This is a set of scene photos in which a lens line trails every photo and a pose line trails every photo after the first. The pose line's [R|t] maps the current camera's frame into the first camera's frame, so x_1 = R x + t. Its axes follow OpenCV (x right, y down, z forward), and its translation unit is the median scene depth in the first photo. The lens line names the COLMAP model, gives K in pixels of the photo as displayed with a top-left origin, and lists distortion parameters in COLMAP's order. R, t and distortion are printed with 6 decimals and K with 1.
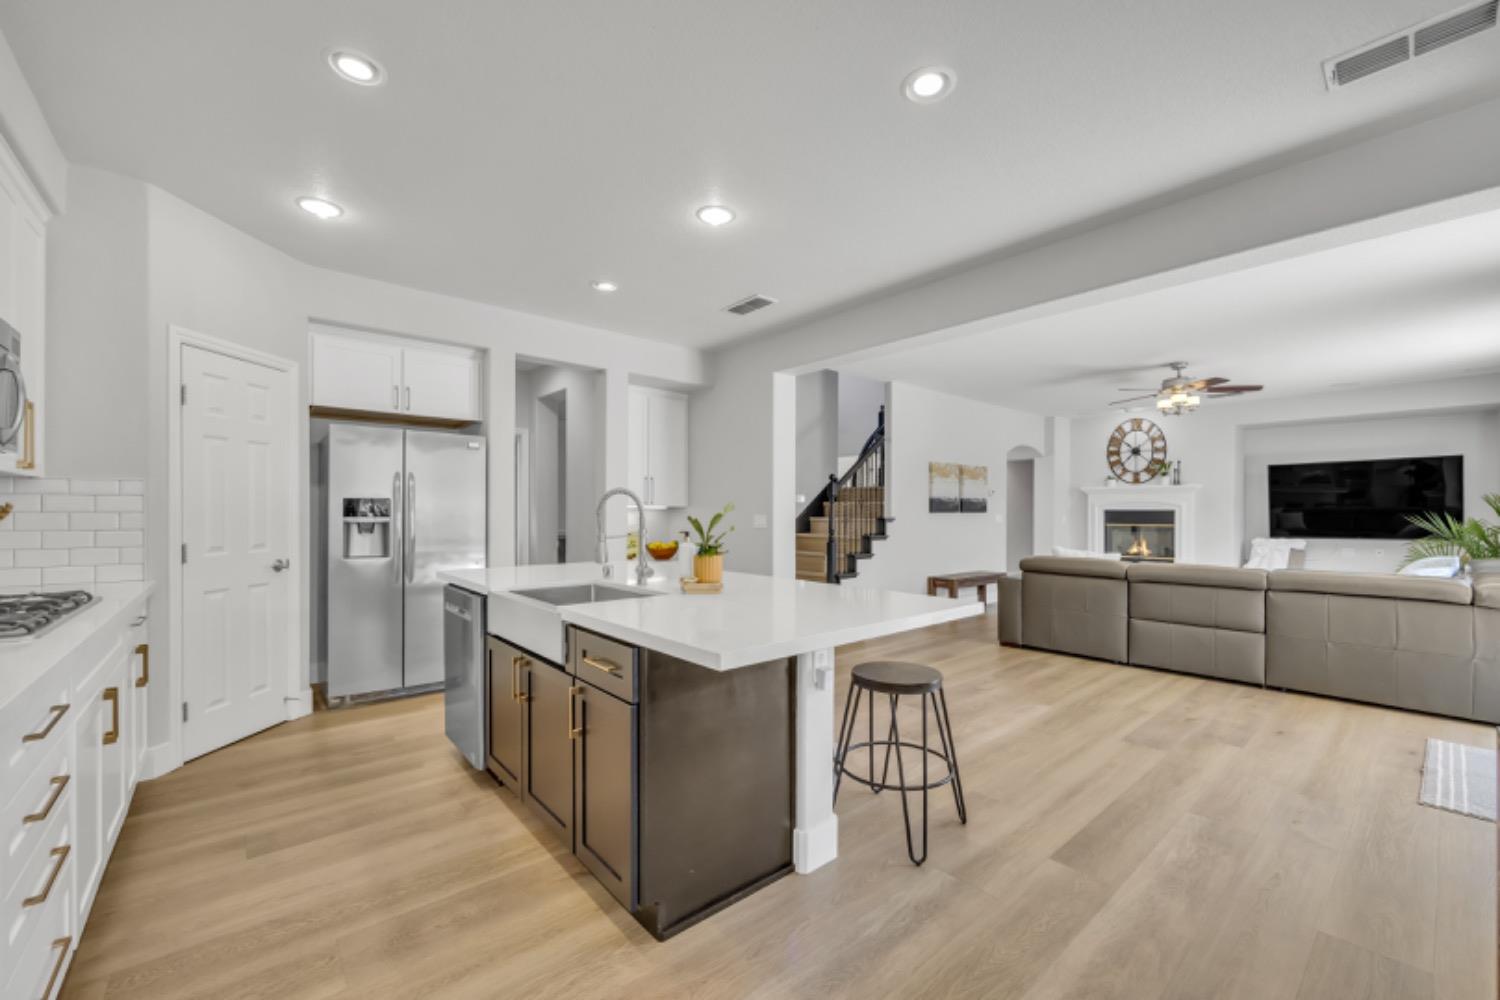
lens RADIAL K [[598.6, 0, 757.0], [0, 598.6, 511.5], [0, 0, 1]] dist [-0.000850, -0.000051]
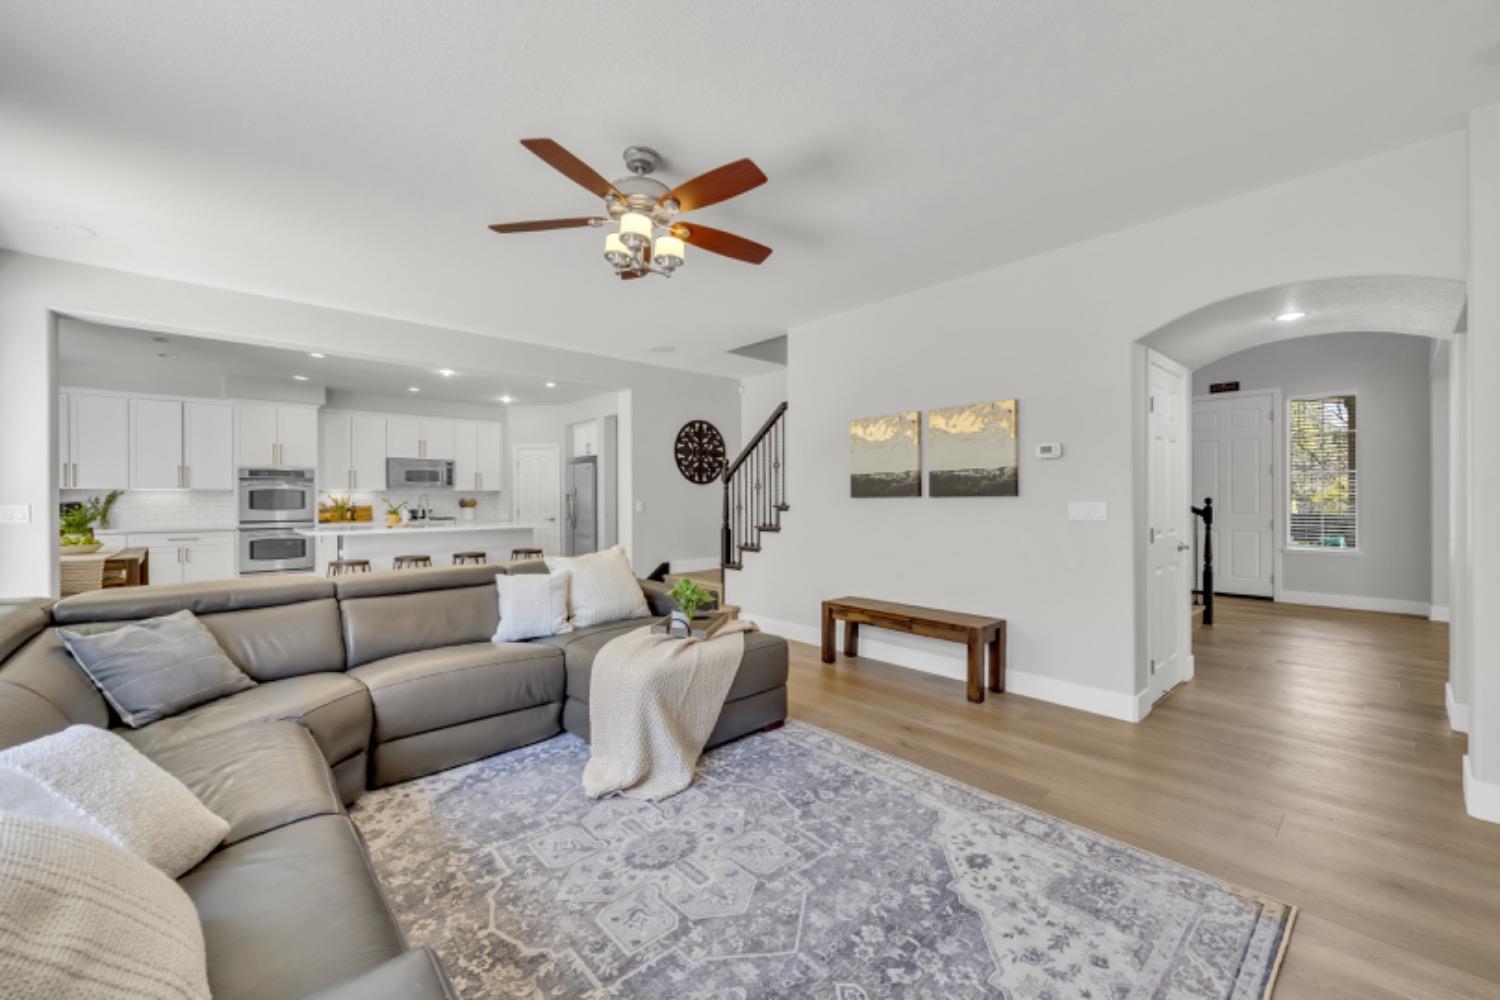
lens RADIAL K [[594.1, 0, 752.6], [0, 594.1, 502.1], [0, 0, 1]] dist [-0.003744, 0.000157]
pose [[0.028284, 0.002480, -0.999597, 0.802475], [0.005089, 0.999984, 0.002625, 0.003645], [0.999587, -0.005161, 0.028271, 0.752742]]
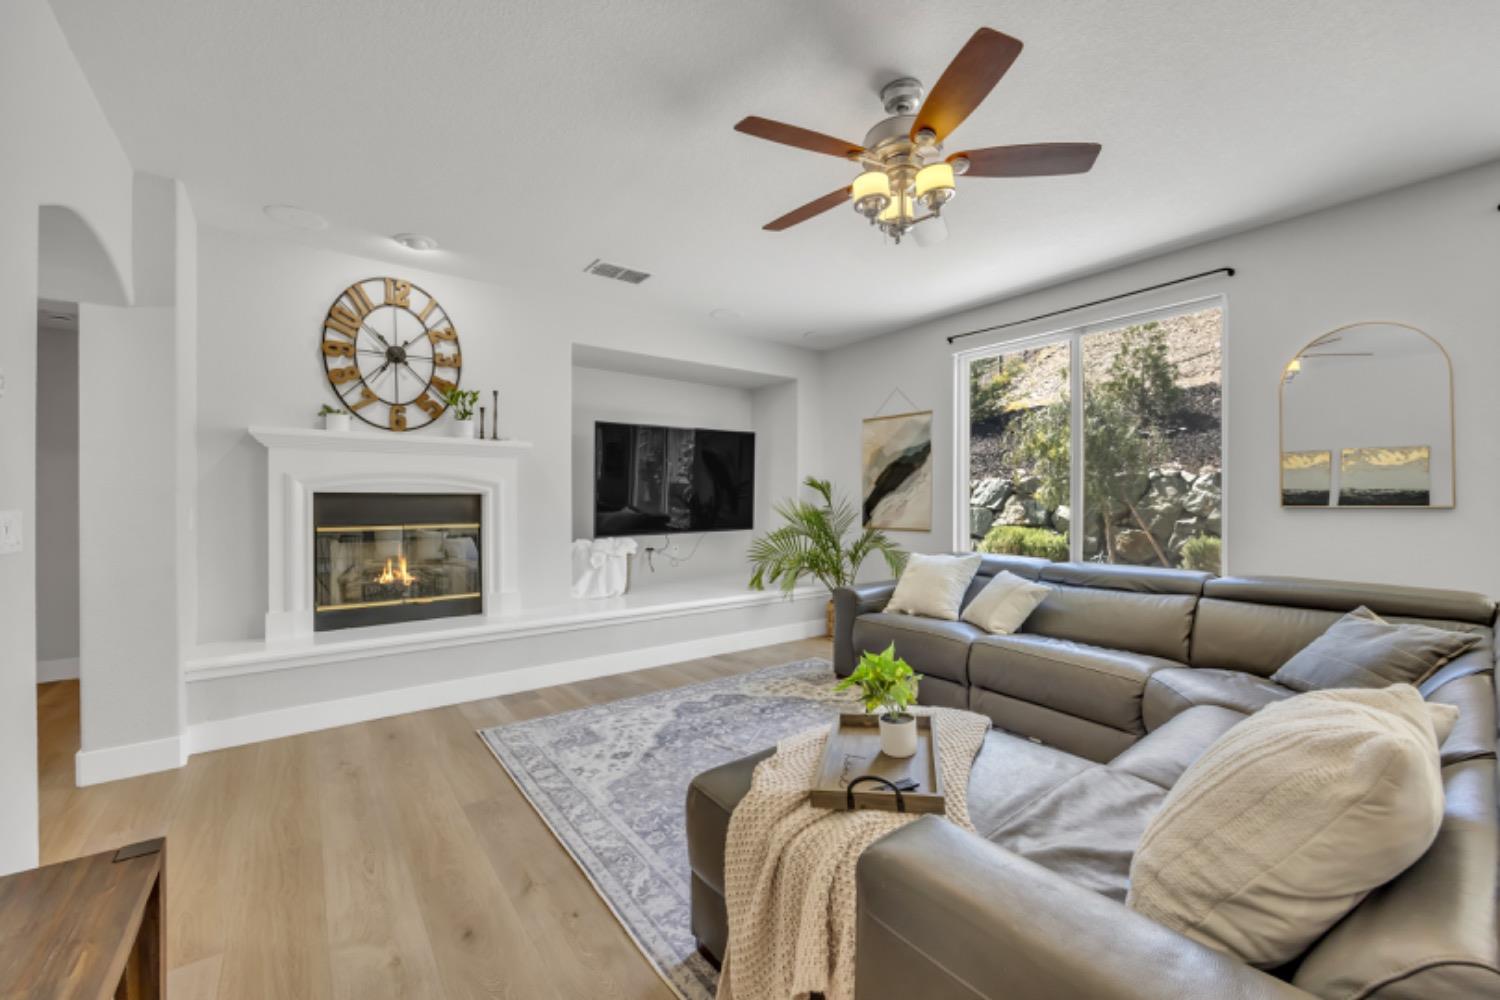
lens RADIAL K [[594.1, 0, 752.6], [0, 594.1, 502.1], [0, 0, 1]] dist [-0.003744, 0.000157]
pose [[0.062030, -0.007365, 0.998047, 0.235529], [0.000565, 0.999973, 0.007344, 0.001699], [-0.998074, 0.000109, 0.062033, 0.753323]]
